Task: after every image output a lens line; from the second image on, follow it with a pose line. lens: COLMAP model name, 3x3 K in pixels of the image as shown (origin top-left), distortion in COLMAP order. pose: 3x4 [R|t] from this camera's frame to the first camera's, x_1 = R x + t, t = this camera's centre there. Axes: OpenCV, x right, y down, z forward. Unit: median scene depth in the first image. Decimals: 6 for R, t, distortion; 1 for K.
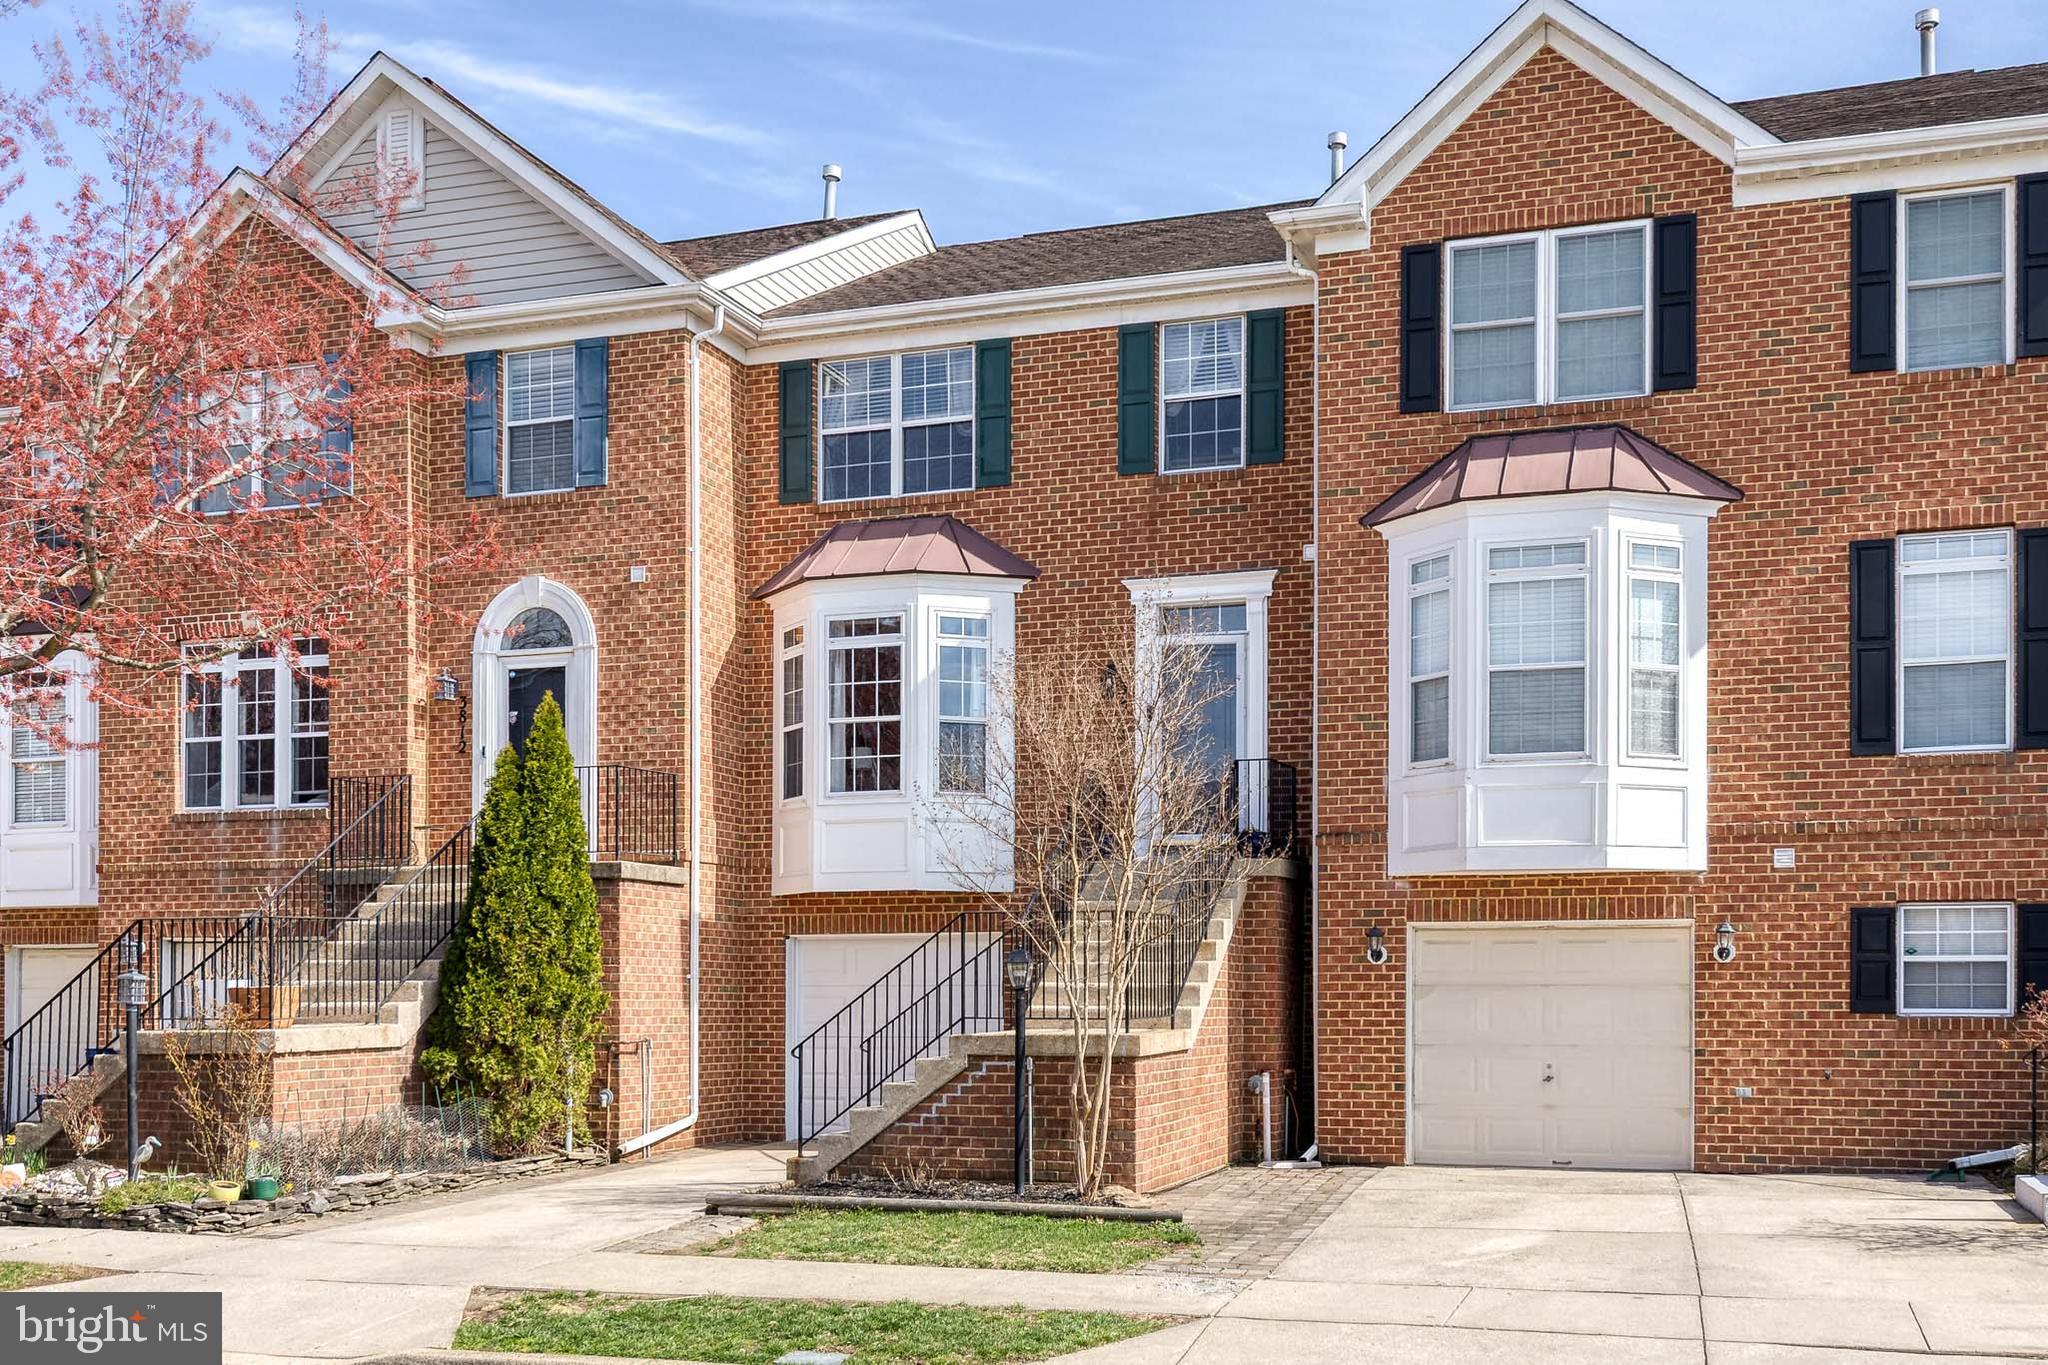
lens RADIAL K [[1742.1, 0, 1022.7], [0, 1742.1, 679.9], [0, 0, 1]] dist [0.011711, -0.015715]
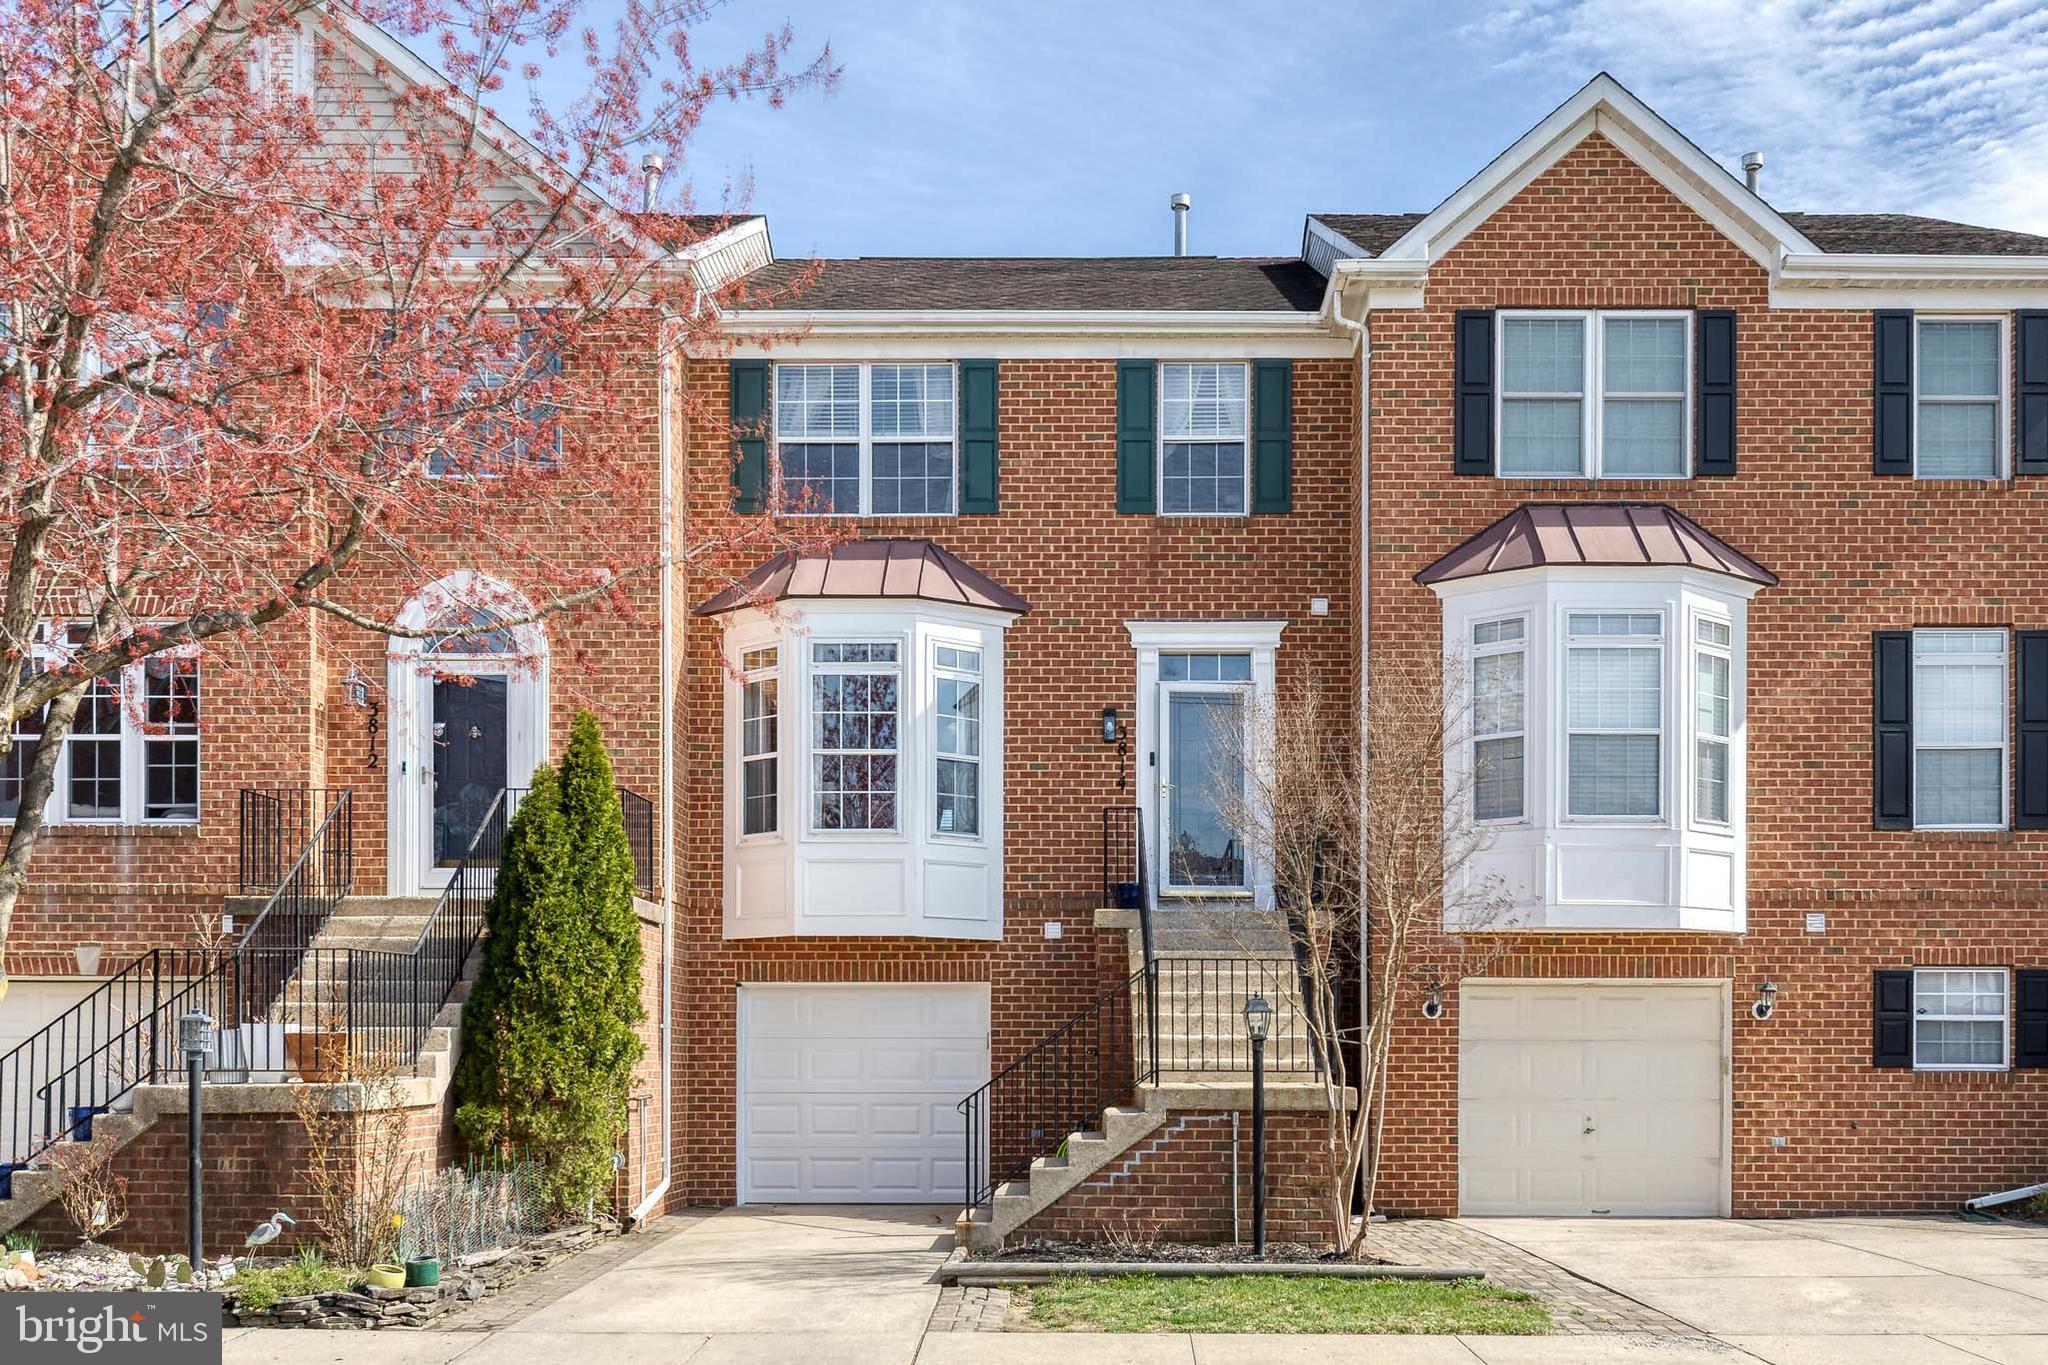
lens RADIAL K [[1742.1, 0, 1001.2], [0, 1742.1, 760.0], [0, 0, 1]] dist [0.011711, -0.015715]
pose [[0.962713, 0.048900, 0.266067, -0.311755], [-0.051955, 0.998639, 0.004452, 0.022388], [-0.265487, -0.018109, 0.963944, 0.098547]]
